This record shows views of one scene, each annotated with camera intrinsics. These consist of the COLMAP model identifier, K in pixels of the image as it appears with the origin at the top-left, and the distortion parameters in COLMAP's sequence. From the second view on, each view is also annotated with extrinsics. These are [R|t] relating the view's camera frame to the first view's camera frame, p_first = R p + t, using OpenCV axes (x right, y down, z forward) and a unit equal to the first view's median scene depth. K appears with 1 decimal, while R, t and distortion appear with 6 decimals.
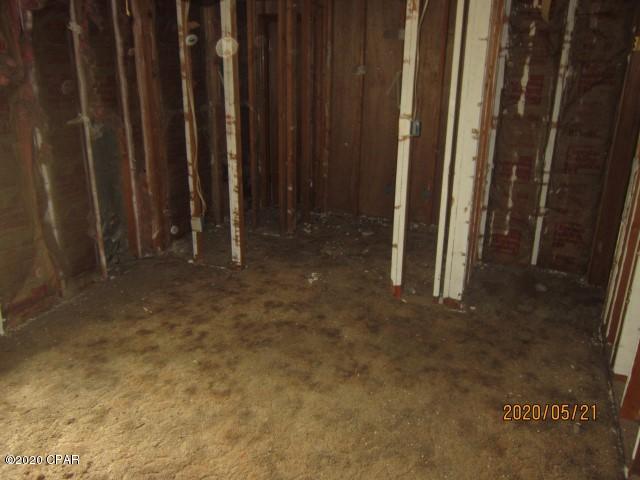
lens RADIAL K [[533.5, 0, 320.6], [0, 533.5, 244.0], [0, 0, 1]] dist [-0.031976, 0.008828]
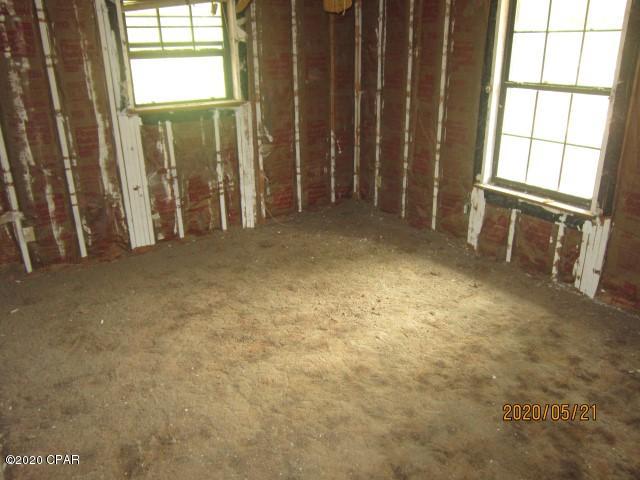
lens RADIAL K [[533.5, 0, 320.5], [0, 533.5, 240.9], [0, 0, 1]] dist [-0.031976, 0.008828]
pose [[-0.561223, 0.281884, -0.778184, 0.549547], [-0.272844, 0.824650, 0.495489, -0.328125], [0.781400, 0.490402, -0.385902, 0.954554]]
